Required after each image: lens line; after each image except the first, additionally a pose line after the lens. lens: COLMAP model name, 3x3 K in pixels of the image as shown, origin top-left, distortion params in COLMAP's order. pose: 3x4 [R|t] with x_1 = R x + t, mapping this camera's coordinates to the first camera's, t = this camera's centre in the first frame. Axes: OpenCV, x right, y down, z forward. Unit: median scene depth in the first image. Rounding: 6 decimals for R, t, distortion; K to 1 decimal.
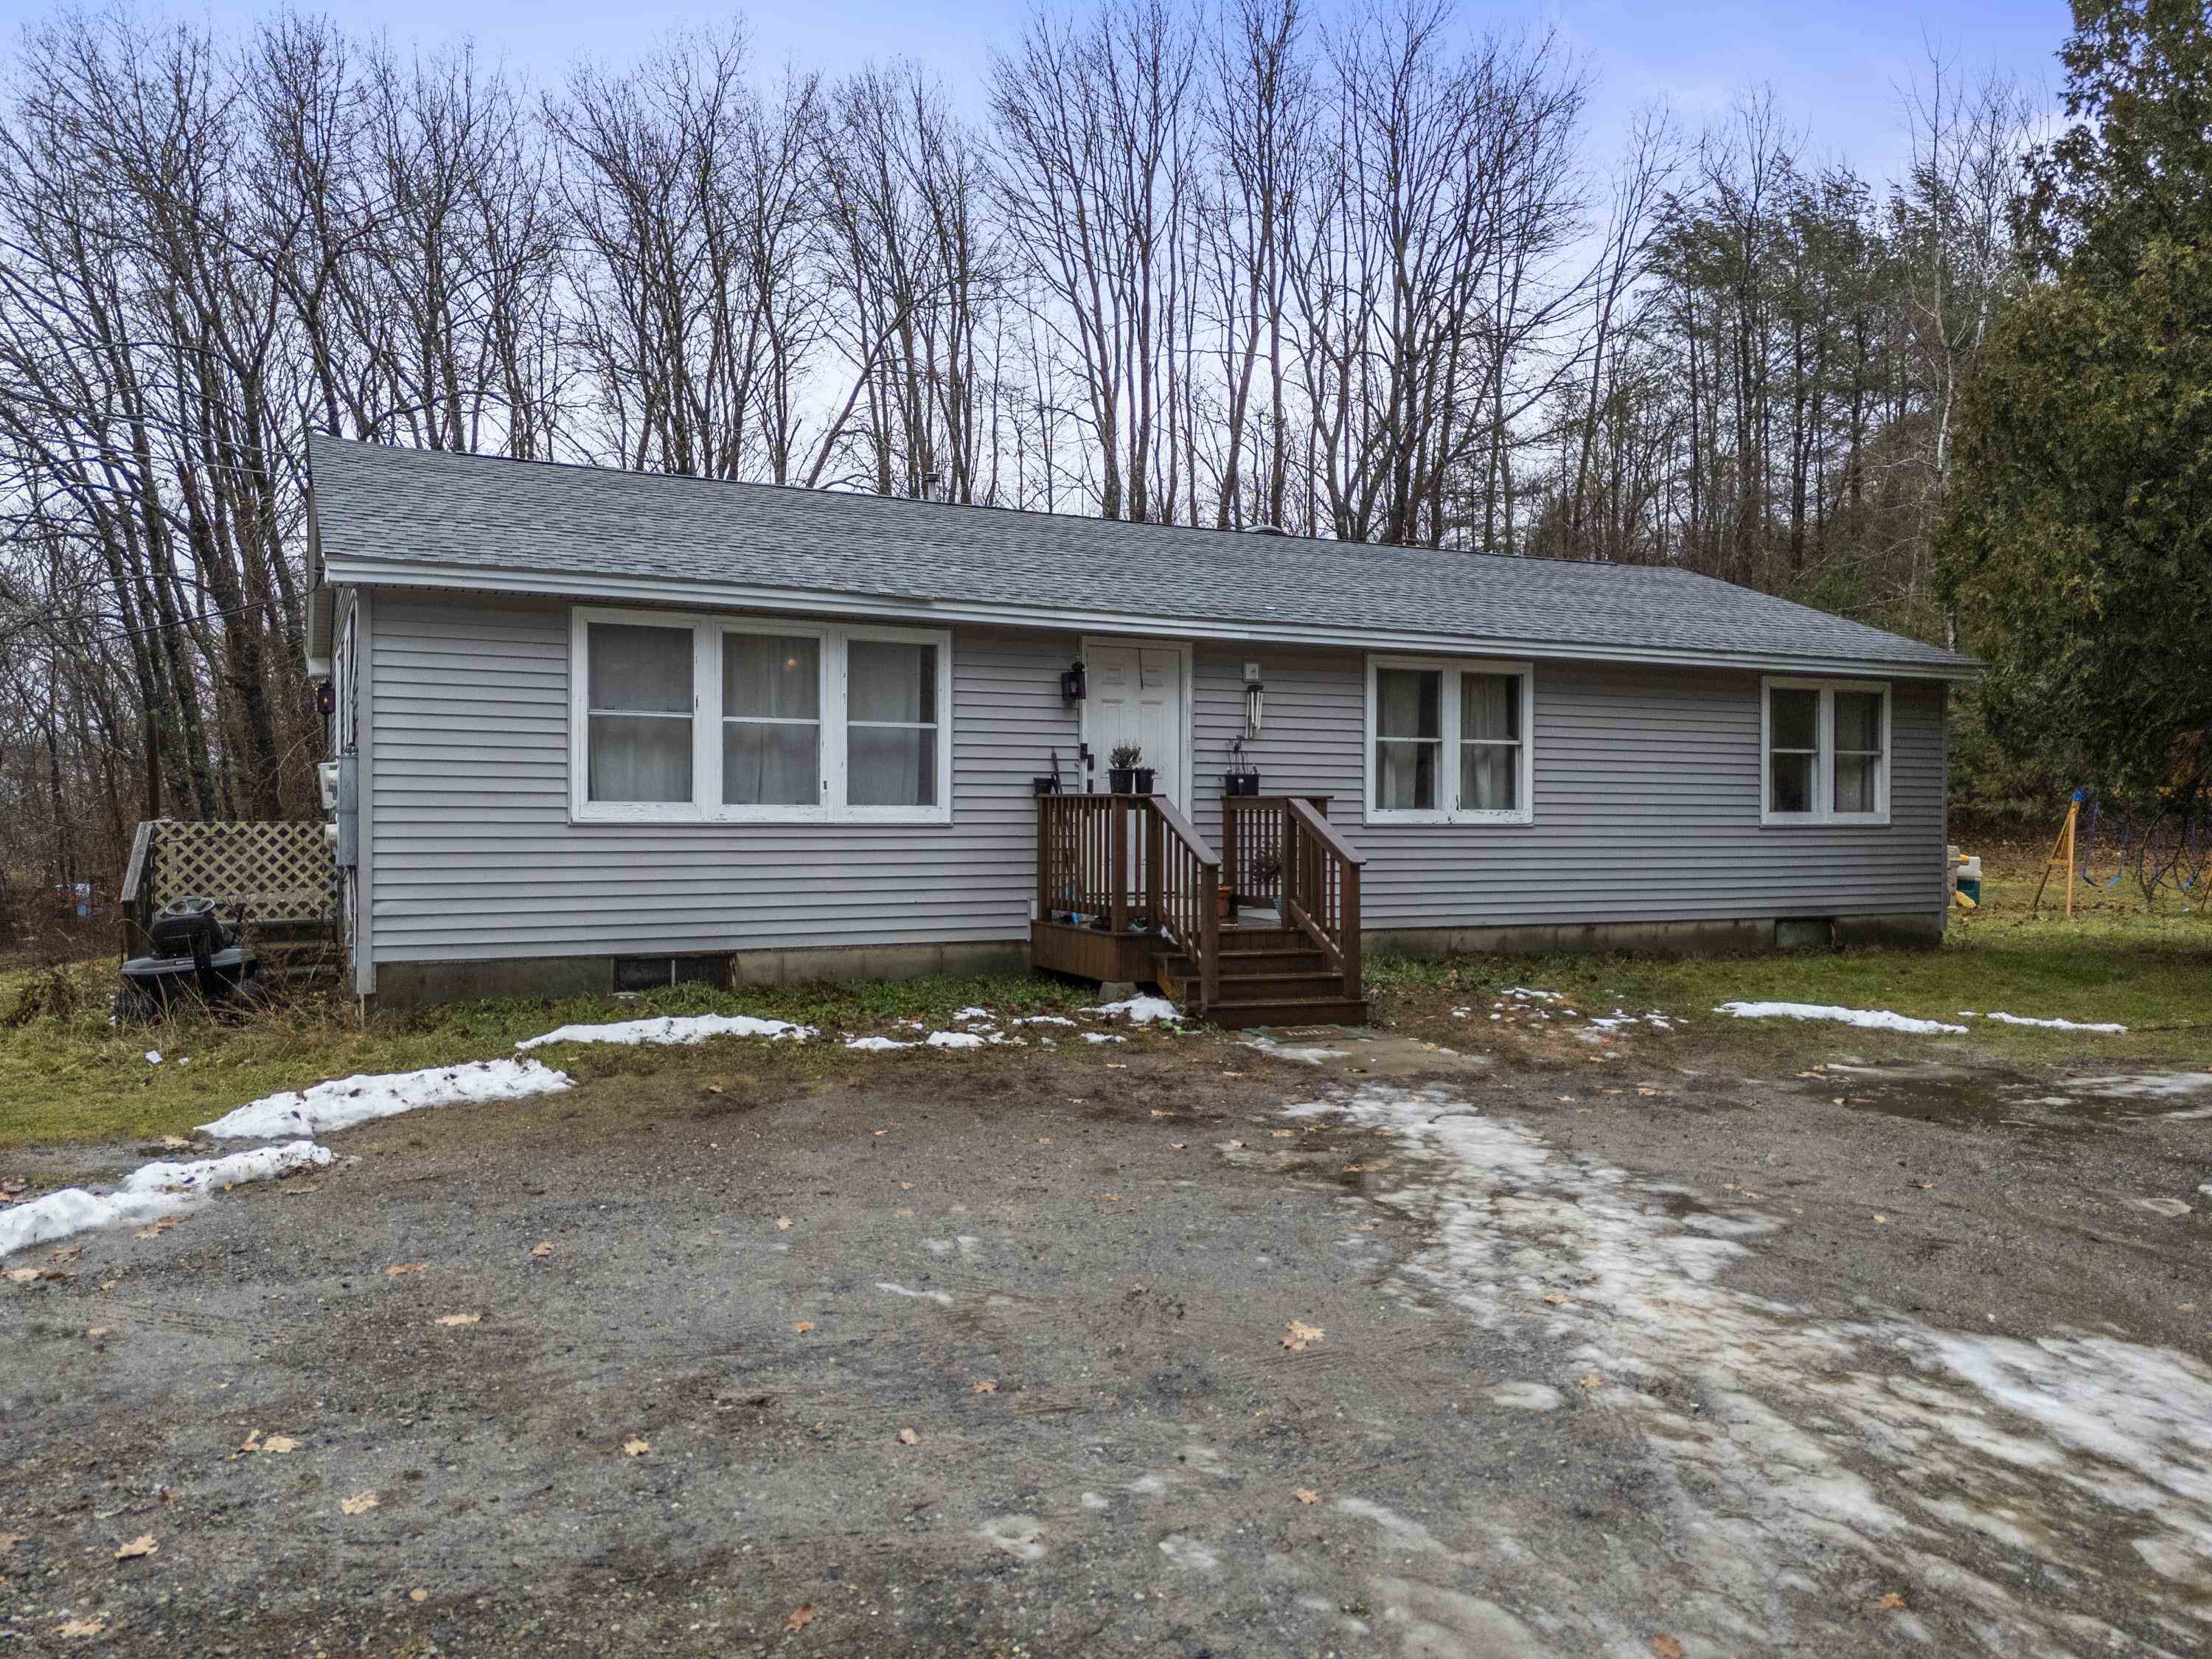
lens RADIAL K [[1620.0, 0, 1102.1], [0, 1620.0, 812.4], [0, 0, 1]] dist [0.063242, -0.023731]
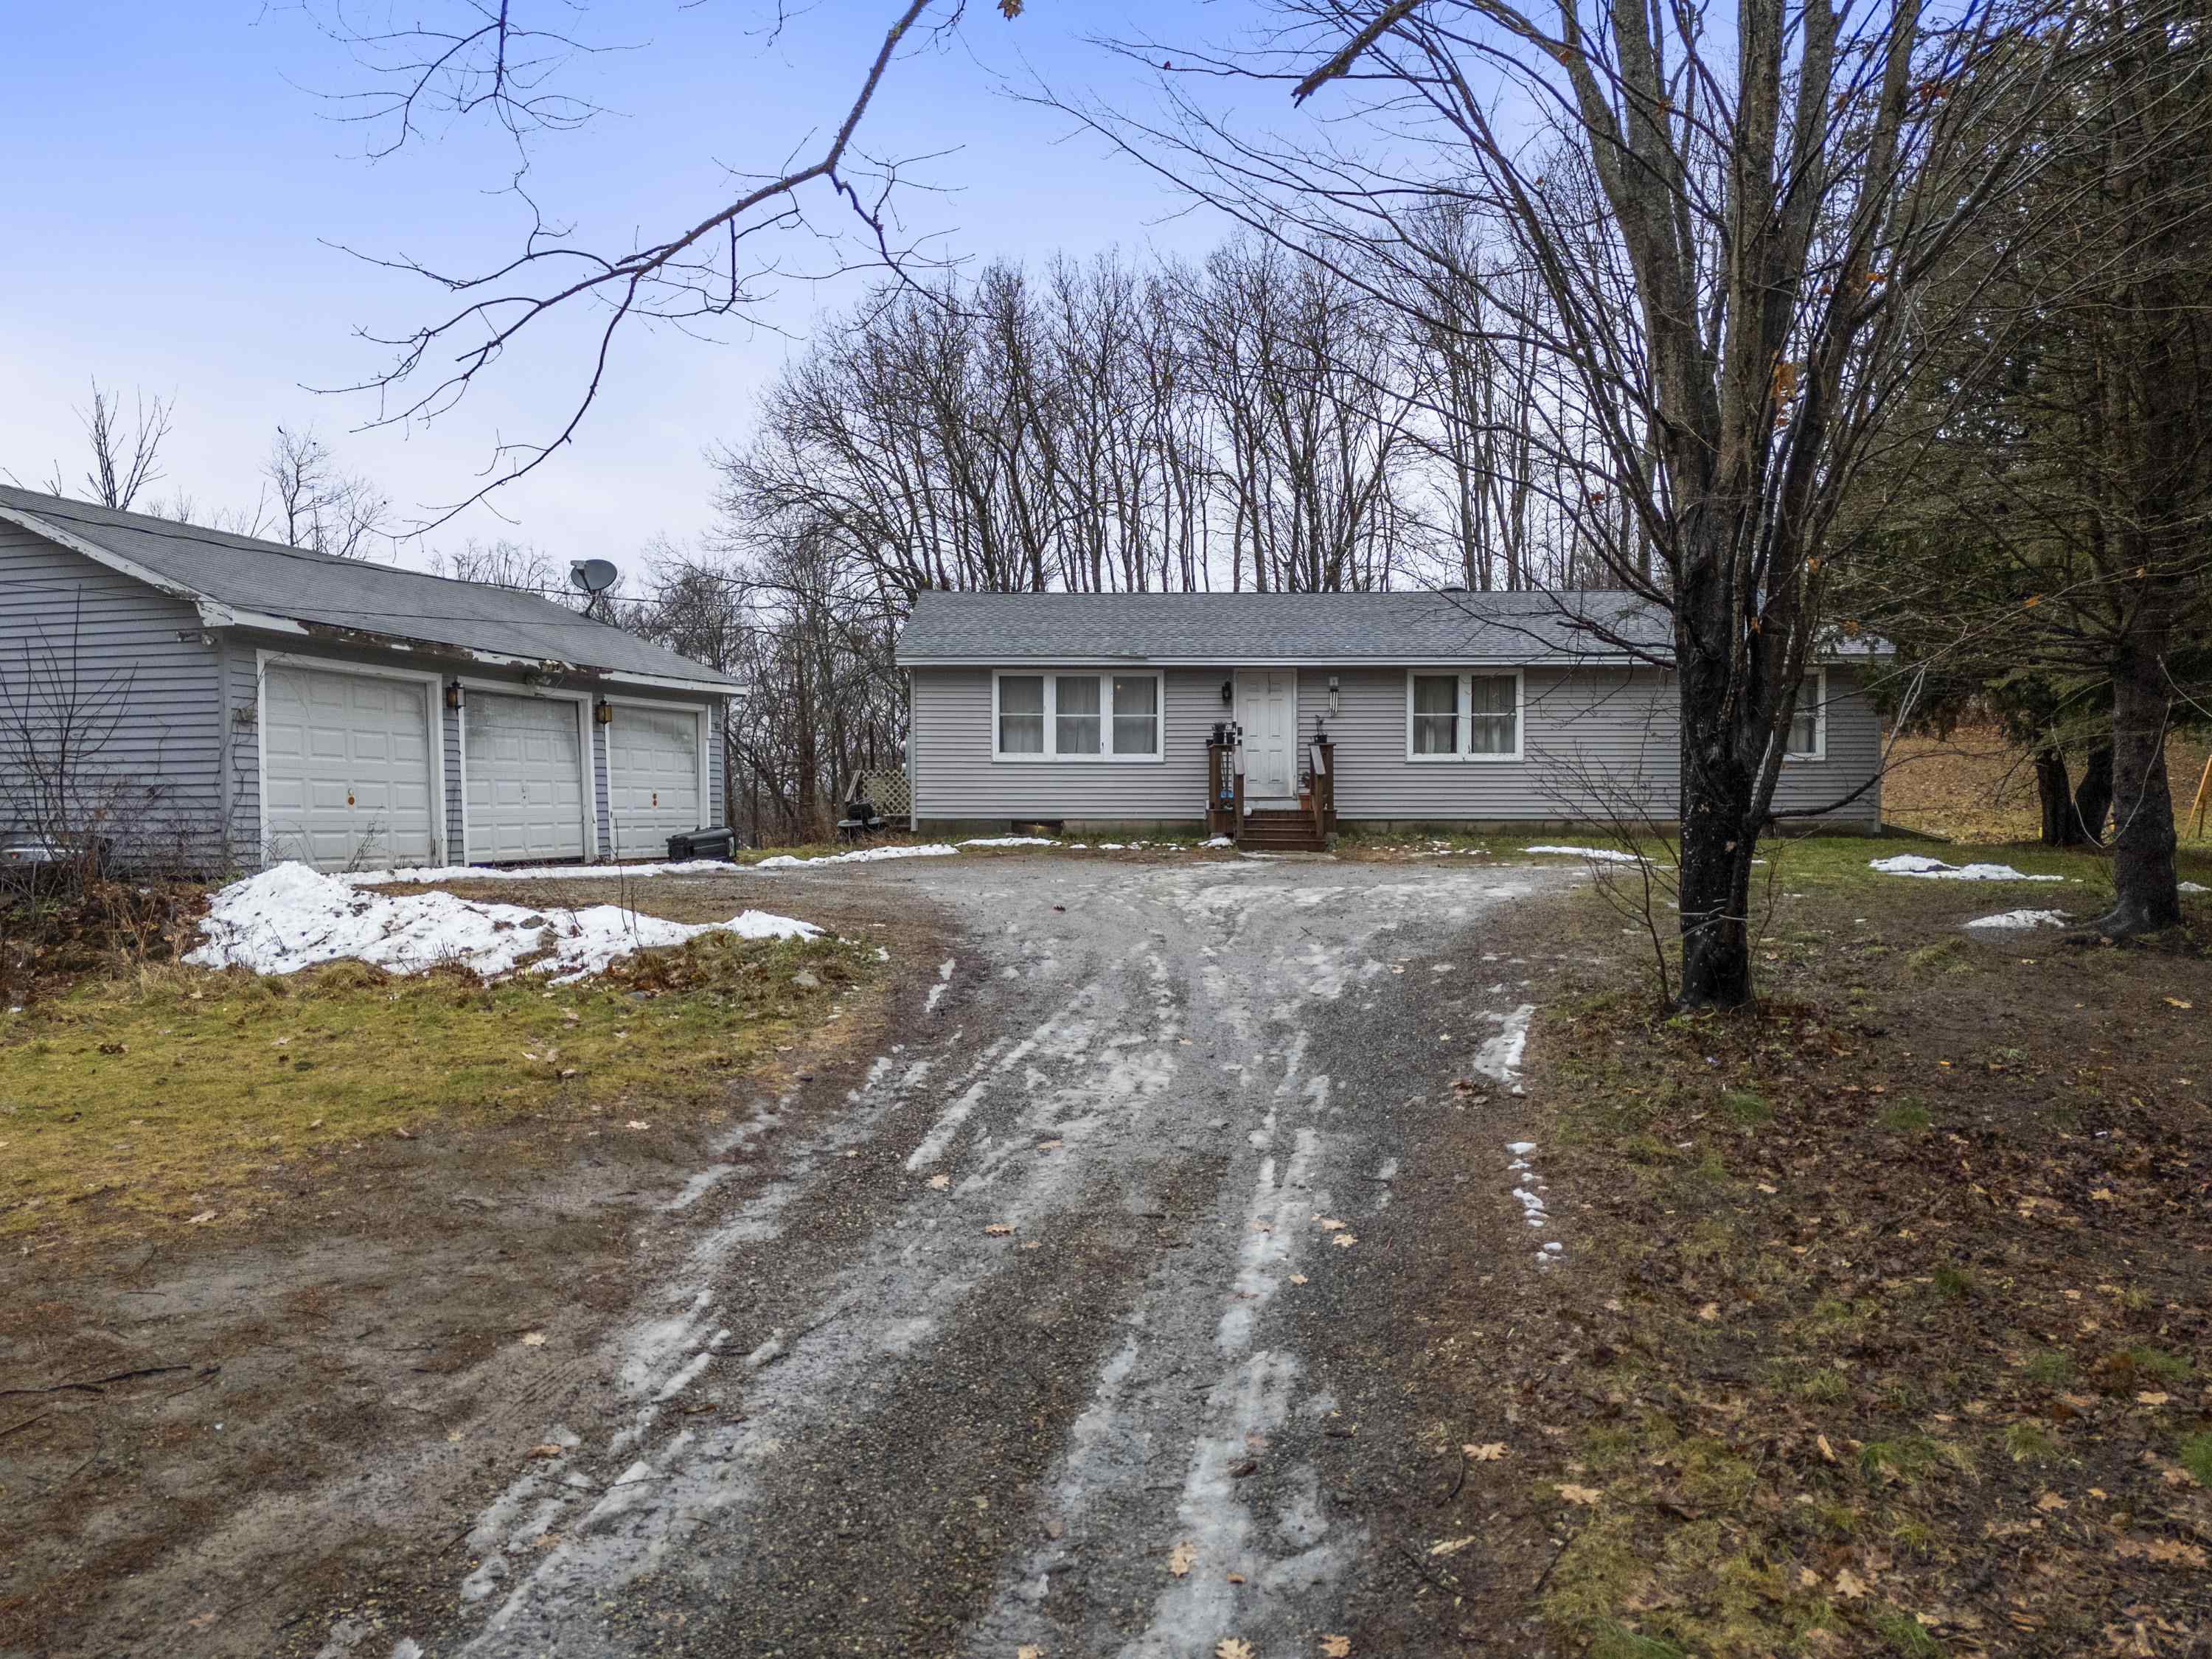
lens RADIAL K [[1620.0, 0, 1076.3], [0, 1620.0, 798.8], [0, 0, 1]] dist [0.063242, -0.023731]
pose [[0.890994, -0.009137, -0.453923, 0.754732], [0.005058, 0.999935, -0.010199, 0.075386], [0.453987, 0.006792, 0.890983, -0.915678]]
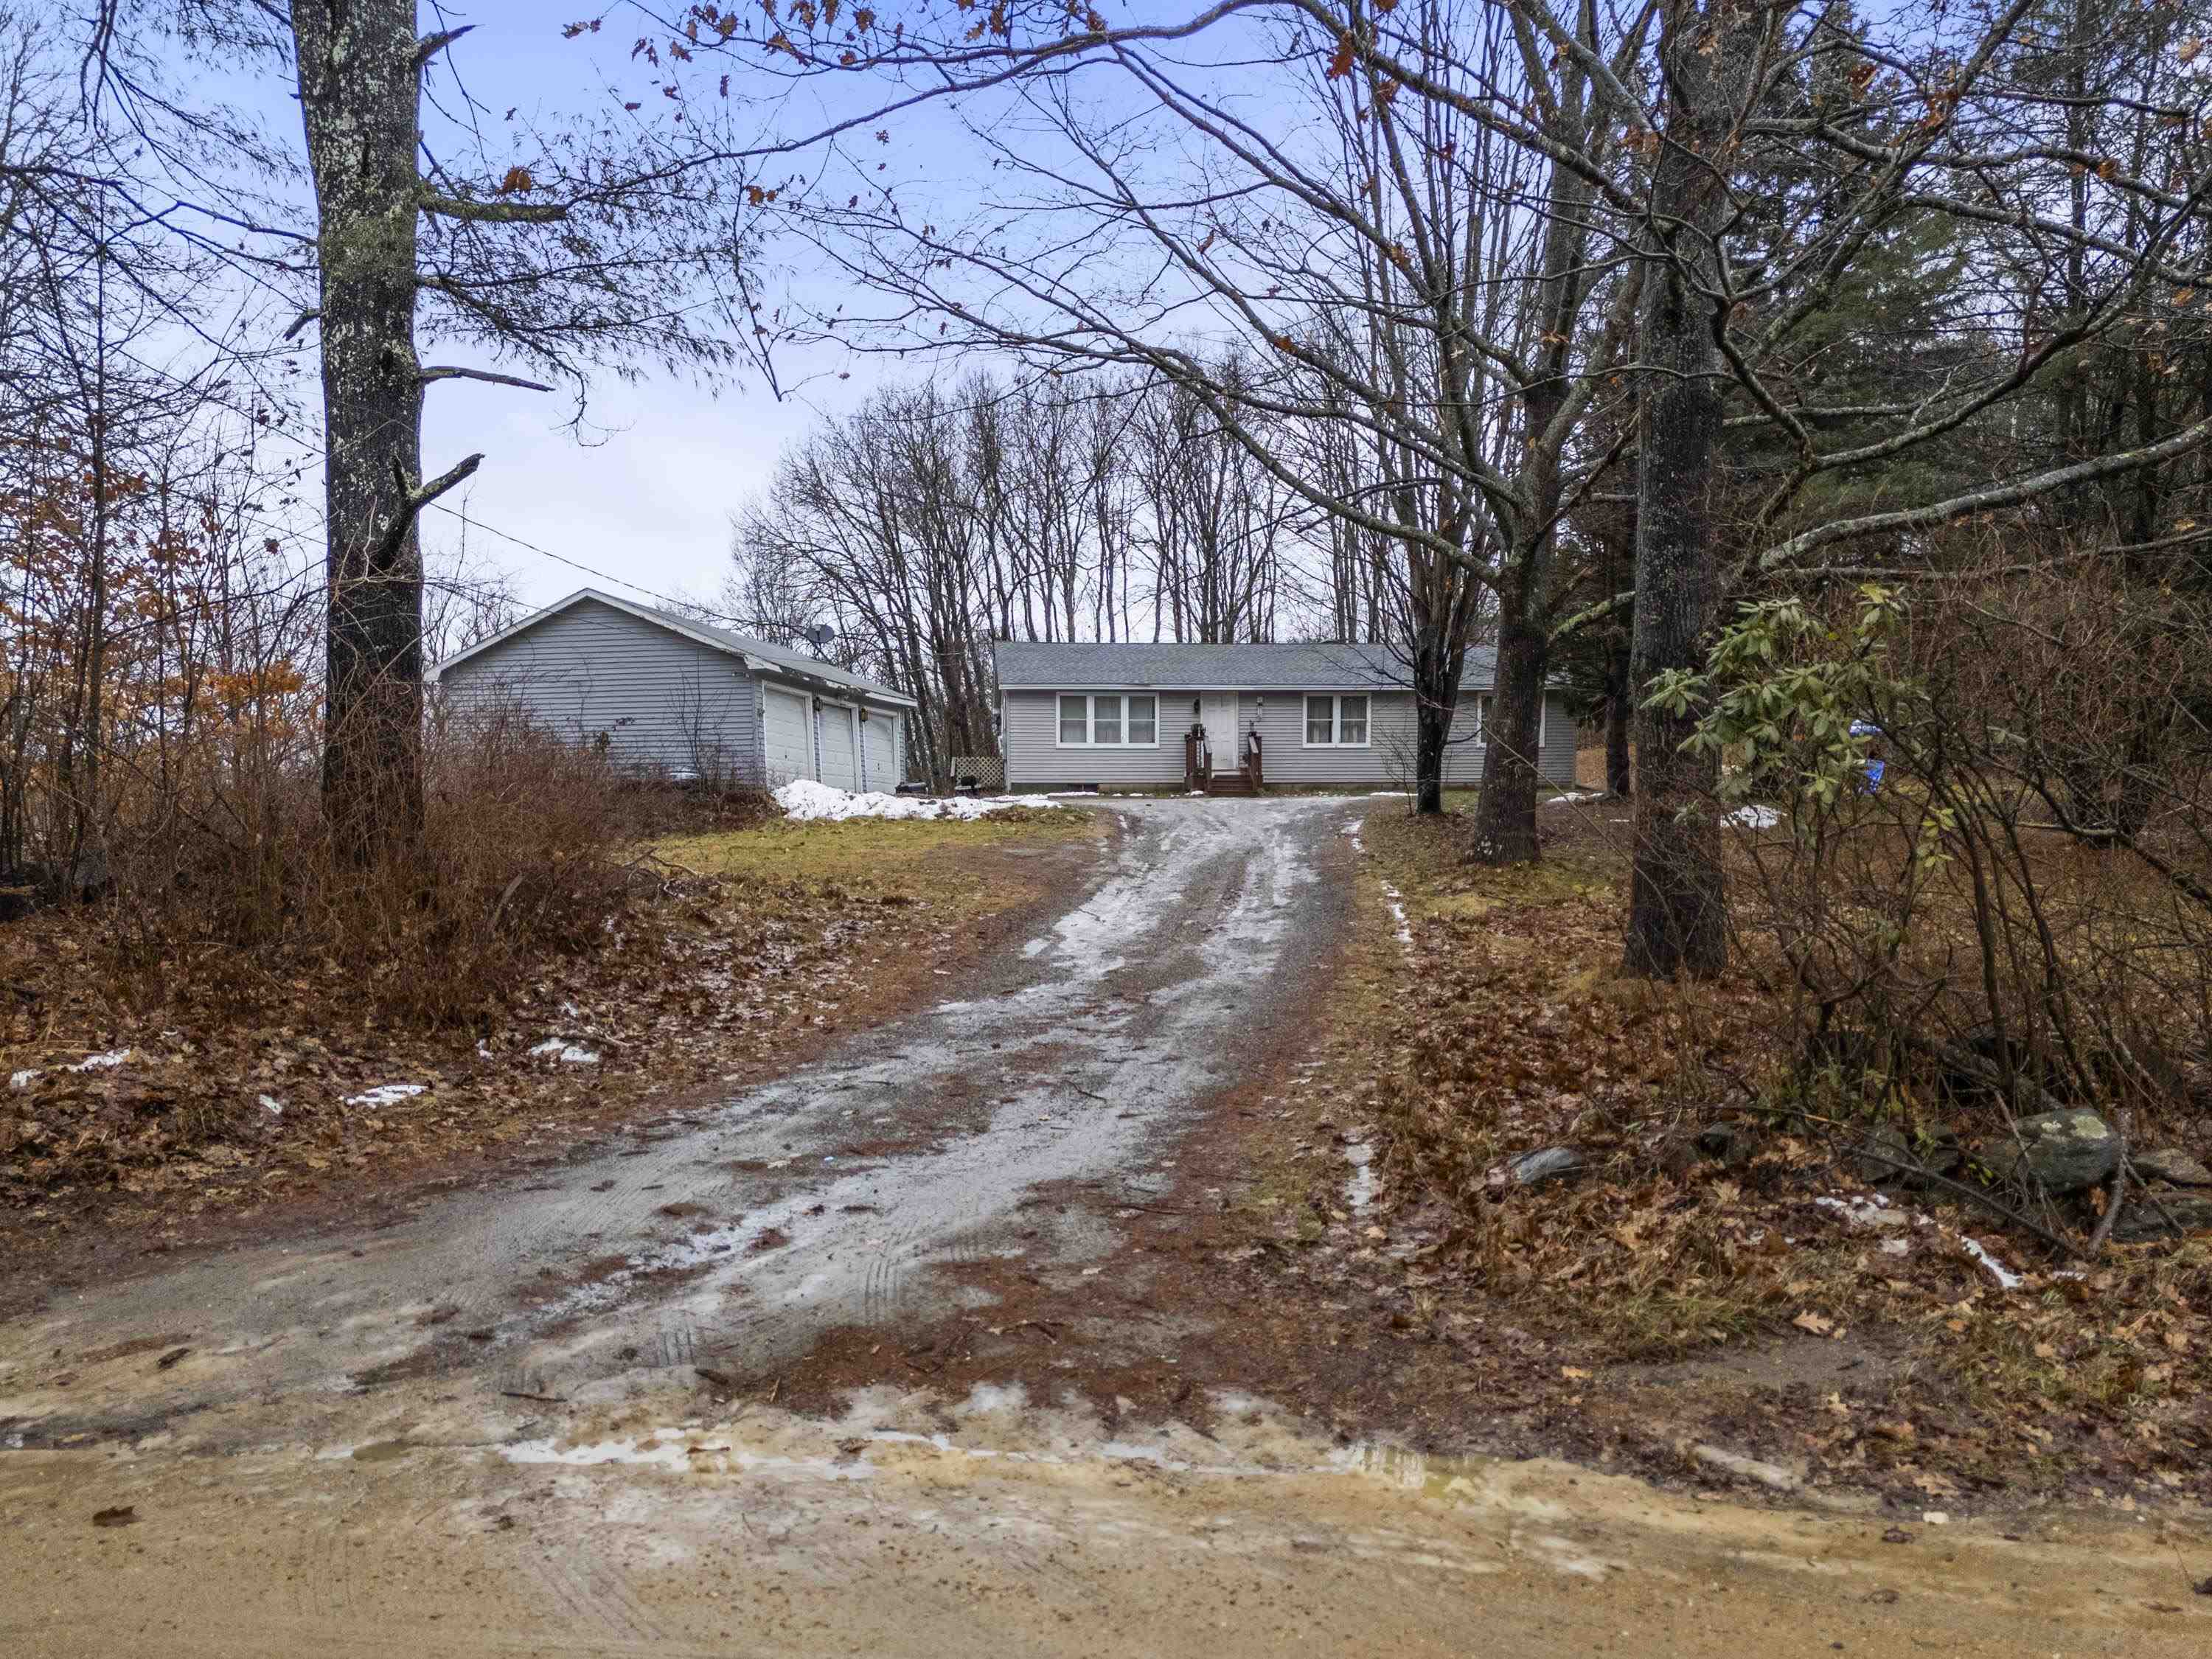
lens RADIAL K [[1620.0, 0, 1090.7], [0, 1620.0, 839.7], [0, 0, 1]] dist [0.063242, -0.023731]
pose [[0.926257, -0.009705, -0.376767, 1.077712], [0.009959, 0.999950, -0.001273, 0.206907], [0.376761, -0.002574, 0.926307, -2.276414]]
